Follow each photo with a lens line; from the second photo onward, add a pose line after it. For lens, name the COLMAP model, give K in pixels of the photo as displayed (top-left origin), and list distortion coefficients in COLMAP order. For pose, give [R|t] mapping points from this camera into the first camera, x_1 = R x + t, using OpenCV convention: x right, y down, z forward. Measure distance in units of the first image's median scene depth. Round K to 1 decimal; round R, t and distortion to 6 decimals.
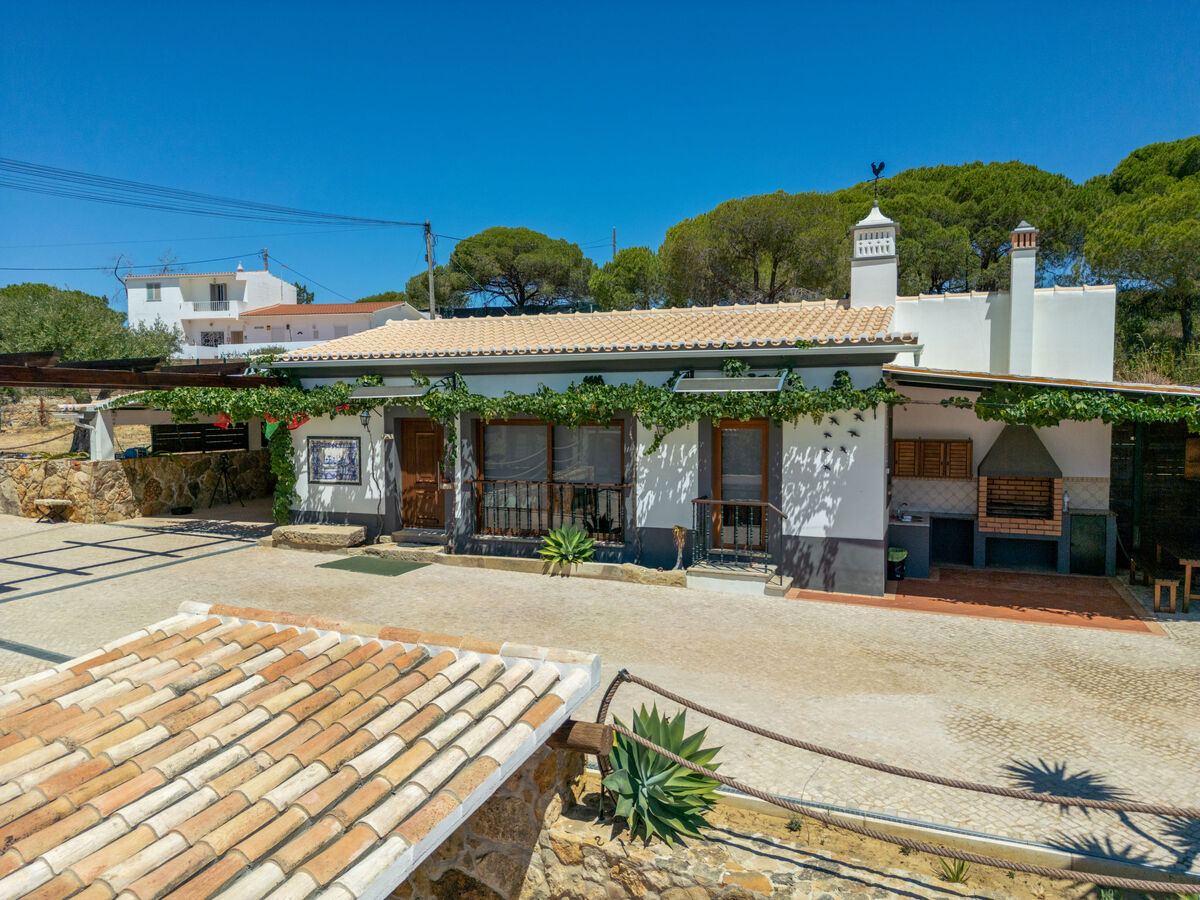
lens RADIAL K [[849.1, 0, 598.8], [0, 849.1, 450.8], [0, 0, 1]] dist [0.064957, -0.057062]
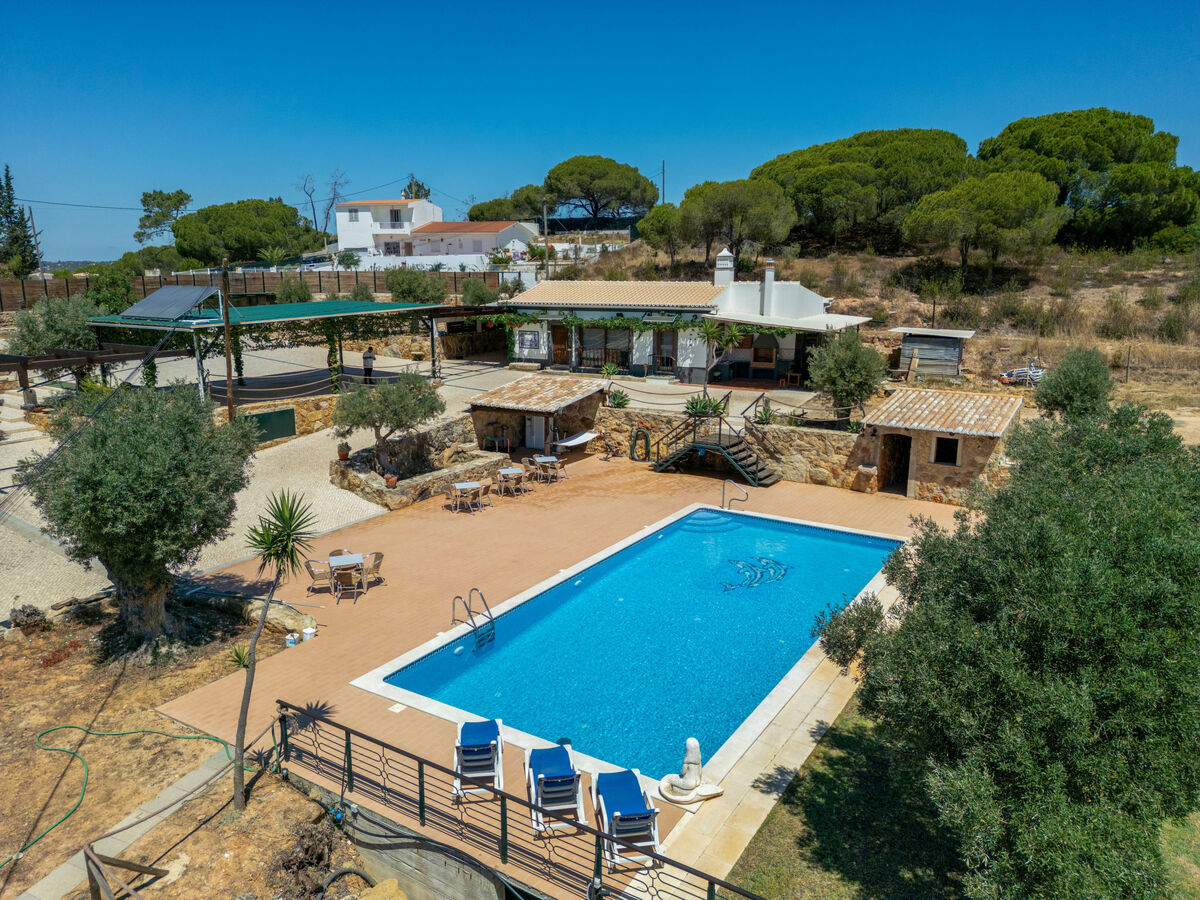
lens RADIAL K [[849.1, 0, 599.7], [0, 849.1, 453.3], [0, 0, 1]] dist [0.064957, -0.057062]
pose [[0.996379, 0.022447, -0.082006, 0.167331], [-0.008728, 0.986428, 0.163964, -0.084569], [0.084574, -0.162655, 0.983052, -1.876652]]
